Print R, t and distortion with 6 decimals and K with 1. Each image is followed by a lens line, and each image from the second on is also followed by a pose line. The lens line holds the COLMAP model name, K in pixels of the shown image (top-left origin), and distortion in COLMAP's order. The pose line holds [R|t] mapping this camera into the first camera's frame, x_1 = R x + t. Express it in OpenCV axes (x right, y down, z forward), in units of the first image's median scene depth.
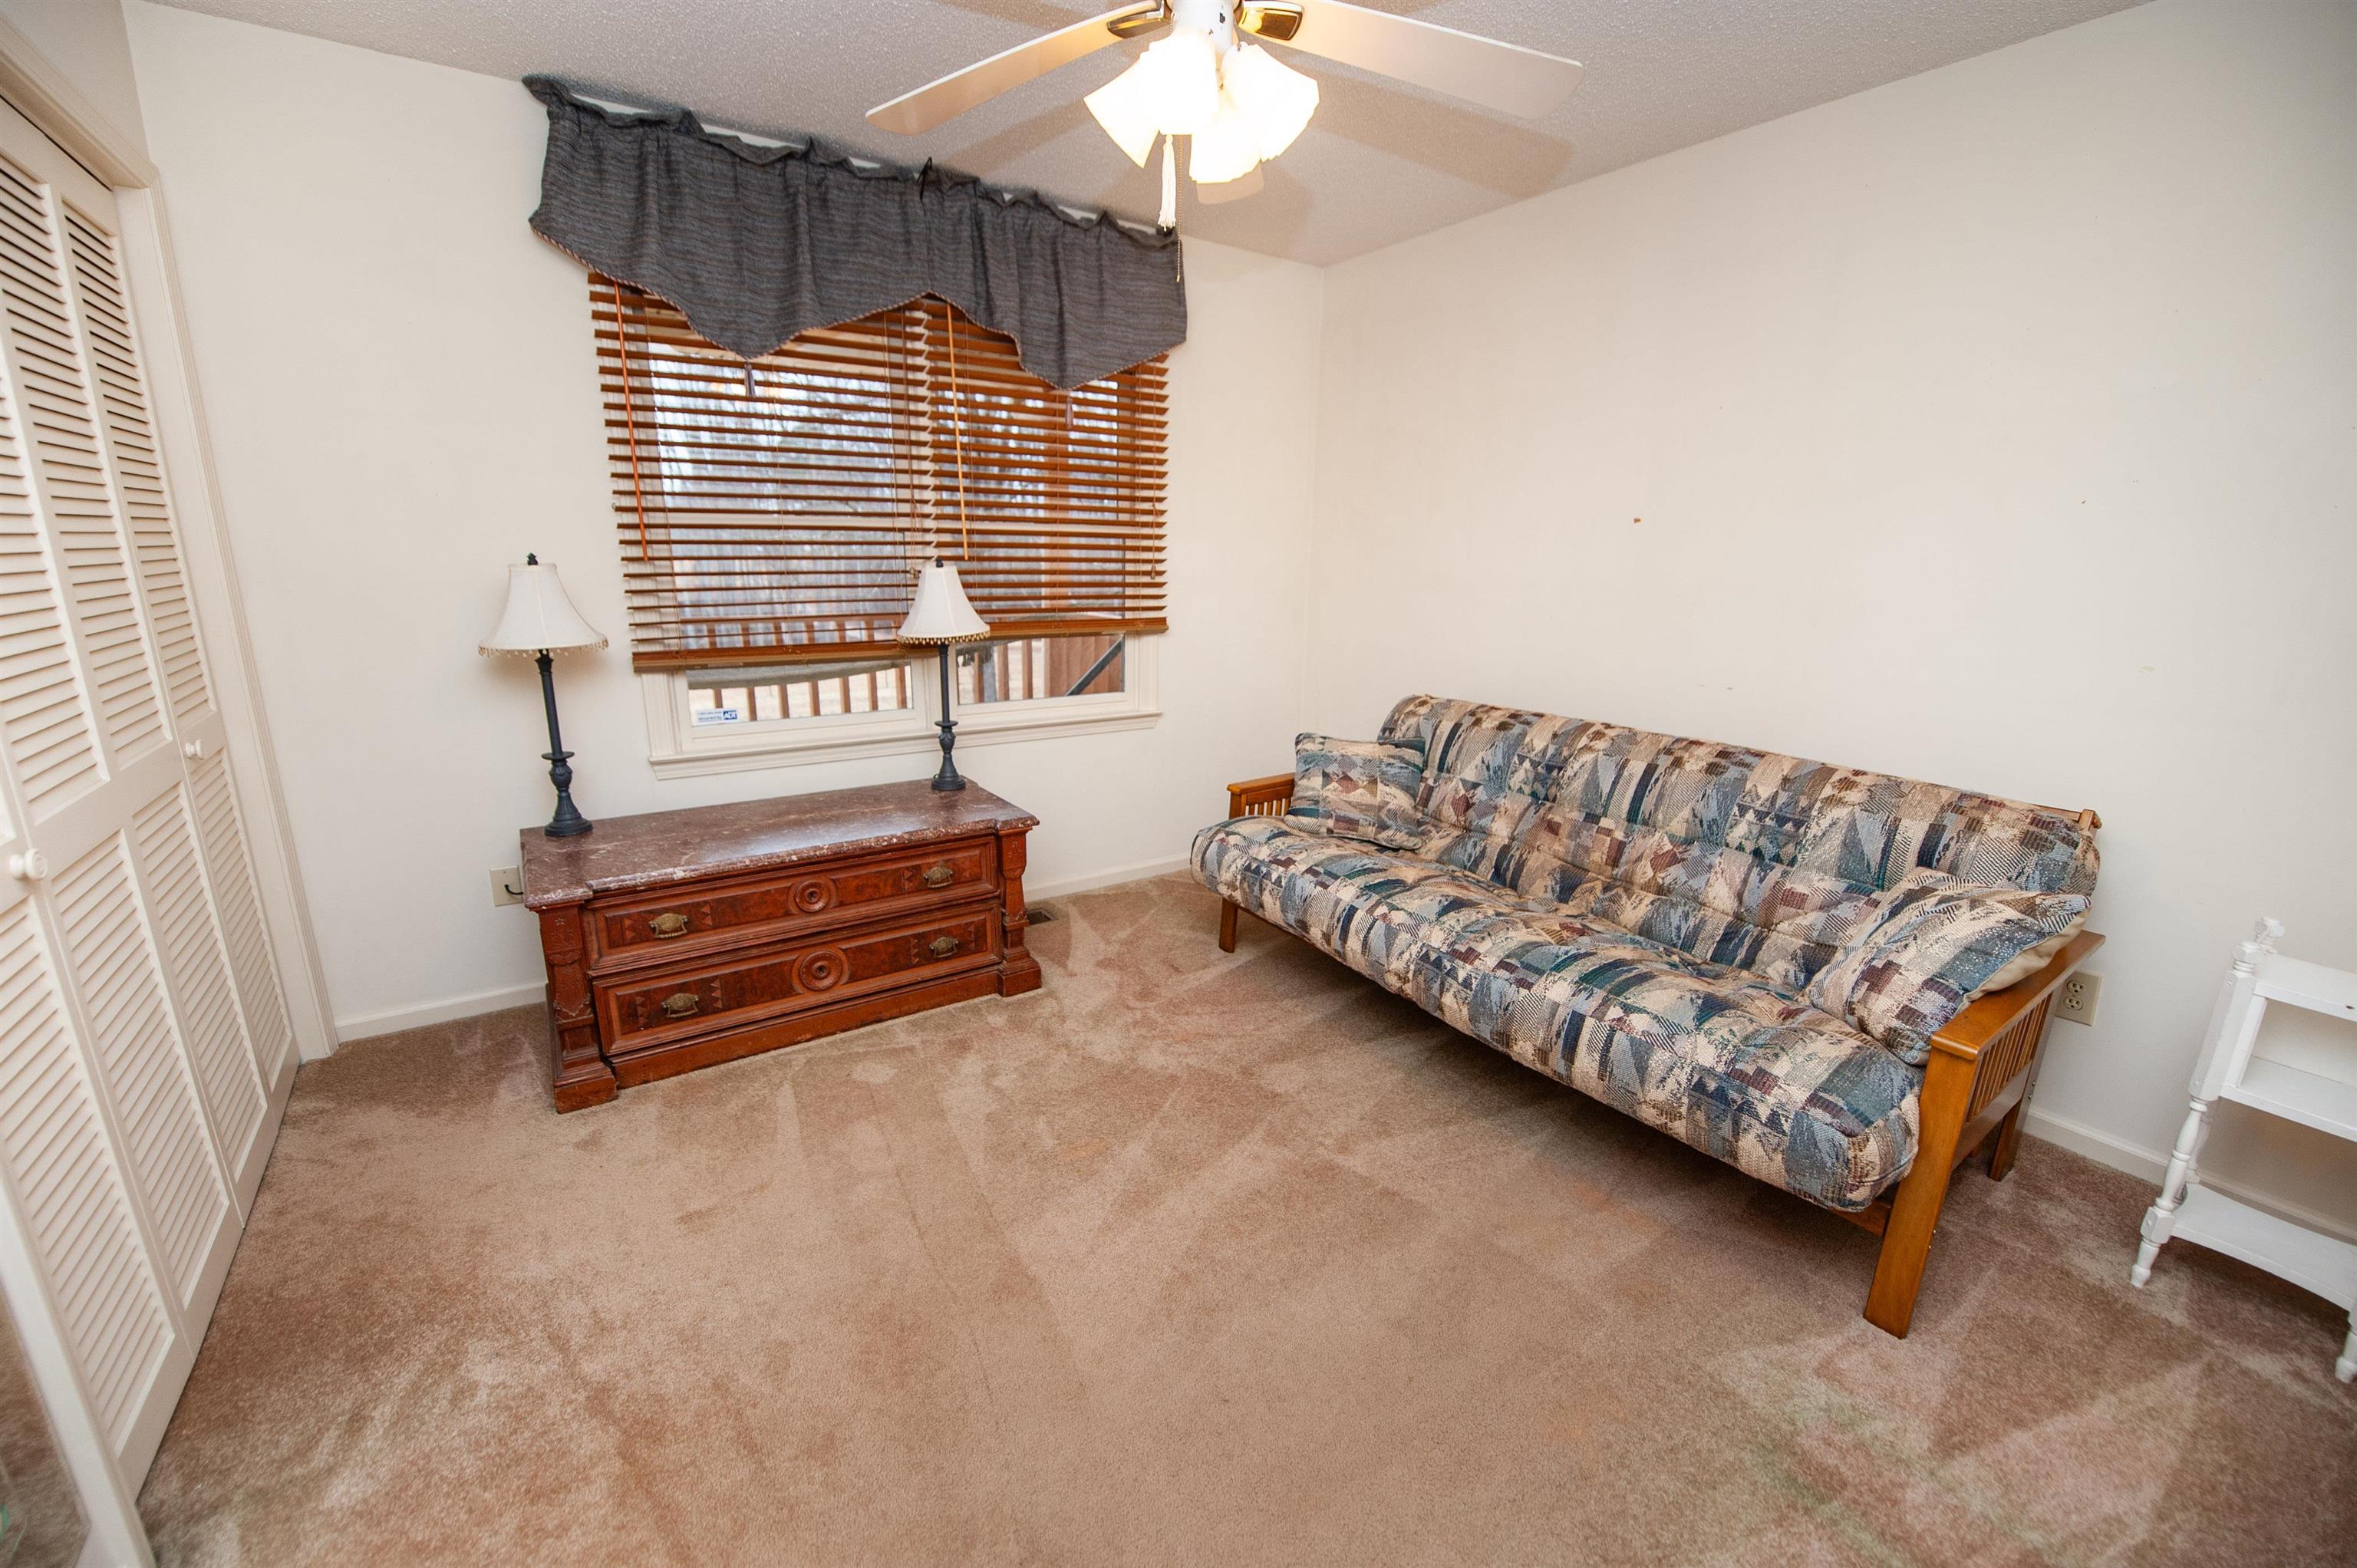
lens RADIAL K [[960.2, 0, 1180.3], [0, 960.2, 789.3], [0, 0, 1]] dist [-0.018282, -0.002019]
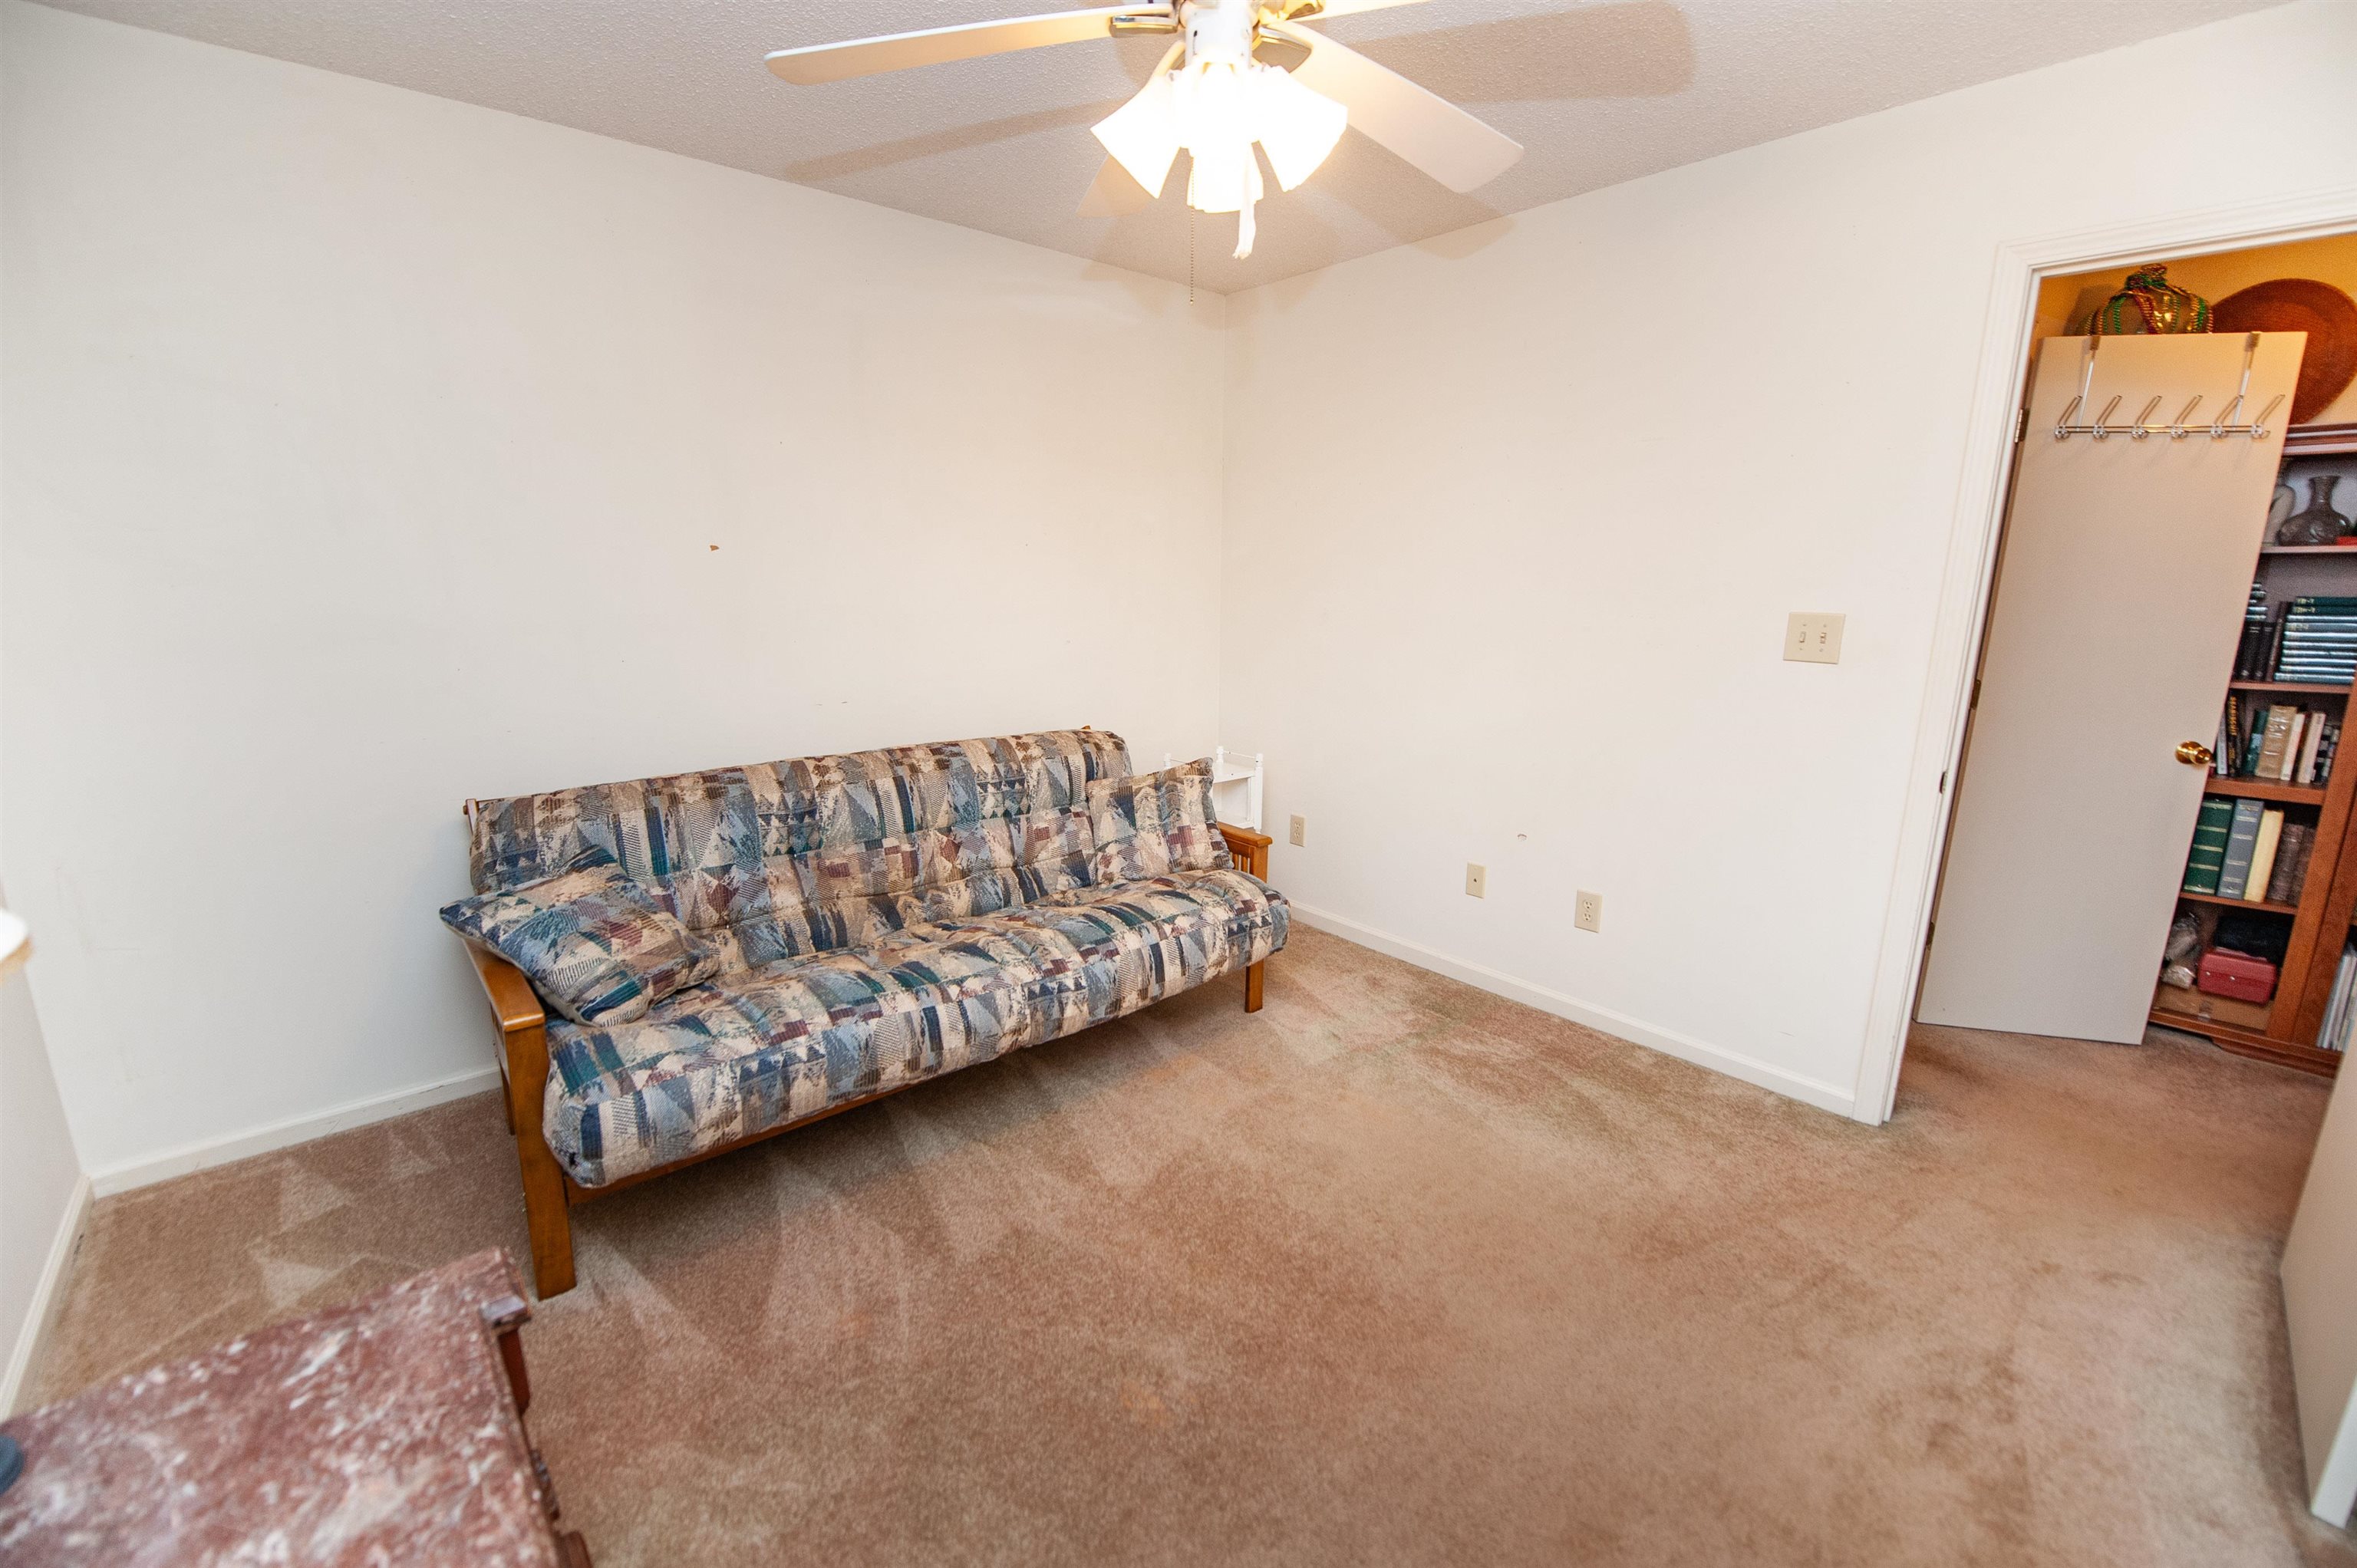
lens RADIAL K [[960.2, 0, 1180.3], [0, 960.2, 789.3], [0, 0, 1]] dist [-0.018282, -0.002019]
pose [[-0.131415, -0.234118, 0.963286, -0.625471], [0.228779, 0.938320, 0.259261, -0.230628], [-0.964567, 0.254450, -0.069748, 0.794390]]
